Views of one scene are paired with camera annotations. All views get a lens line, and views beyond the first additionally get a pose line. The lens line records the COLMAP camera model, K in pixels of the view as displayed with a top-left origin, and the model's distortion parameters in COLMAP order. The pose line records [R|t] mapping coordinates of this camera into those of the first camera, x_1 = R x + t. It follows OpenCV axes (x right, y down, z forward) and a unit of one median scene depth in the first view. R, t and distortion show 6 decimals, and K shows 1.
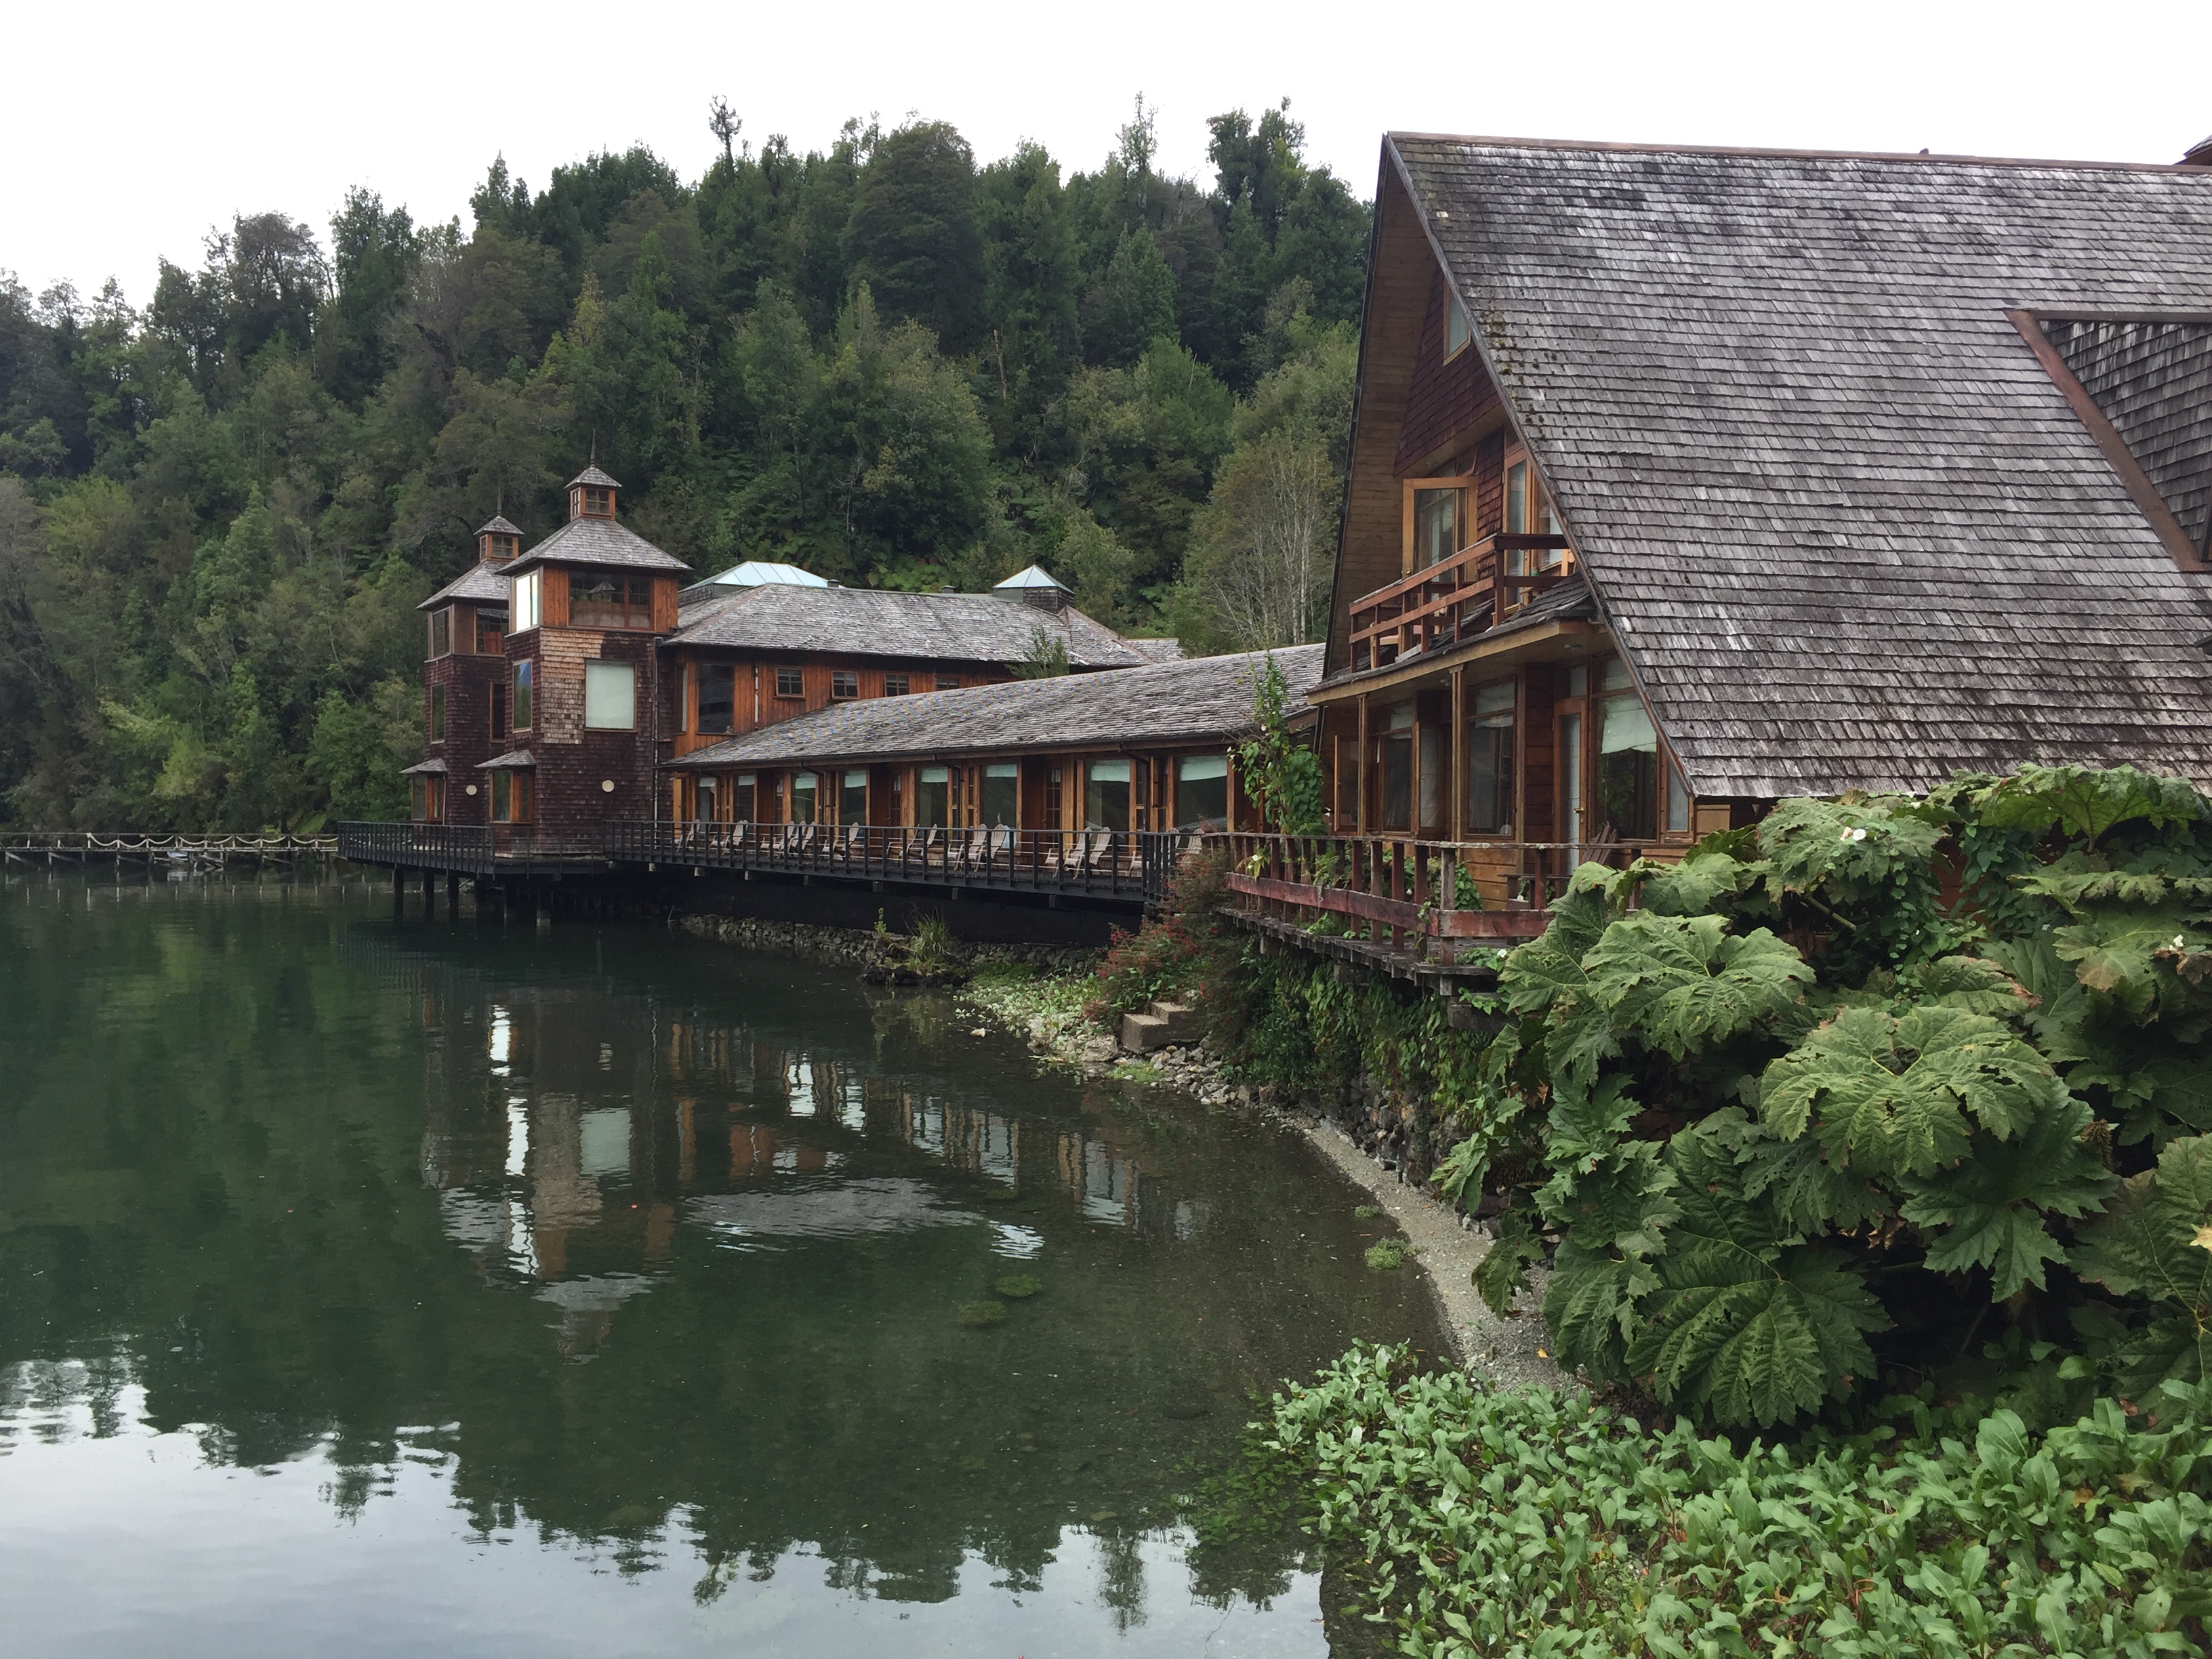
lens RADIAL K [[1903.7, 0, 1066.5], [0, 1903.7, 816.6], [0, 0, 1]] dist [0.087629, -0.102777]
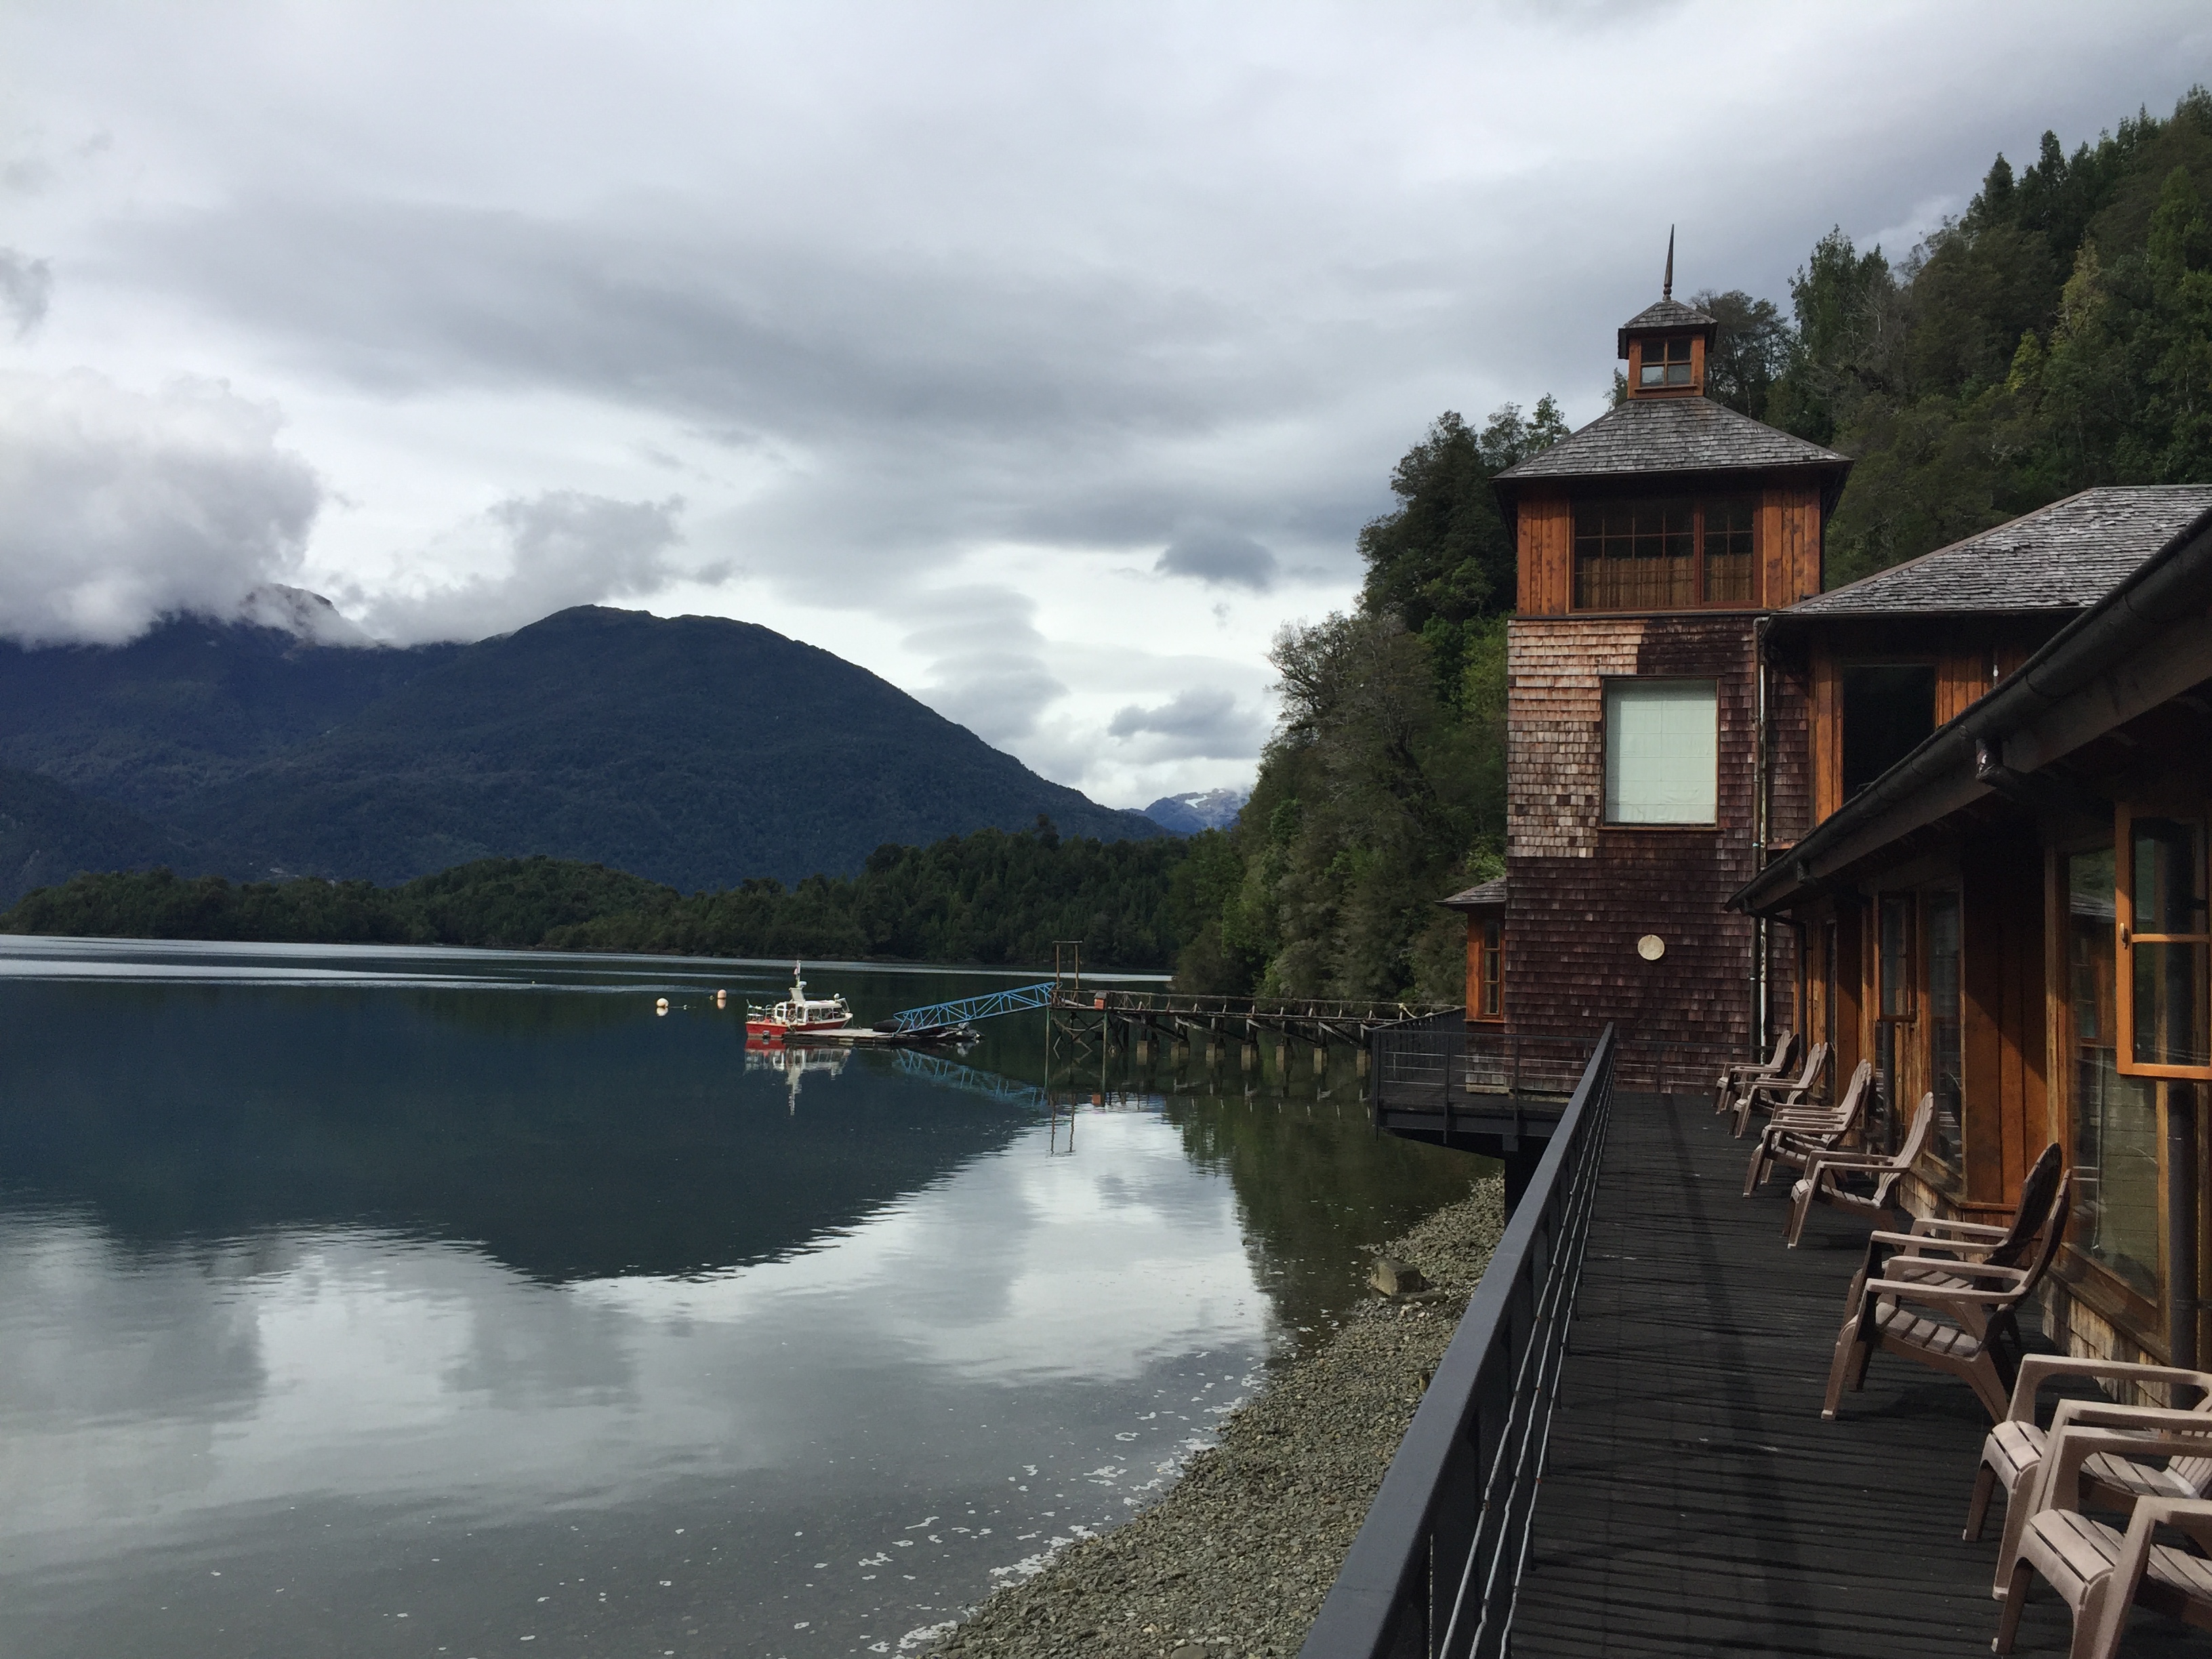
lens RADIAL K [[1903.7, 0, 1066.5], [0, 1903.7, 816.6], [0, 0, 1]] dist [0.087629, -0.102777]
pose [[0.697453, -0.037593, -0.715644, -0.005679], [-0.025104, 0.996729, -0.076825, -0.008412], [0.716191, 0.071547, 0.694227, 0.573488]]
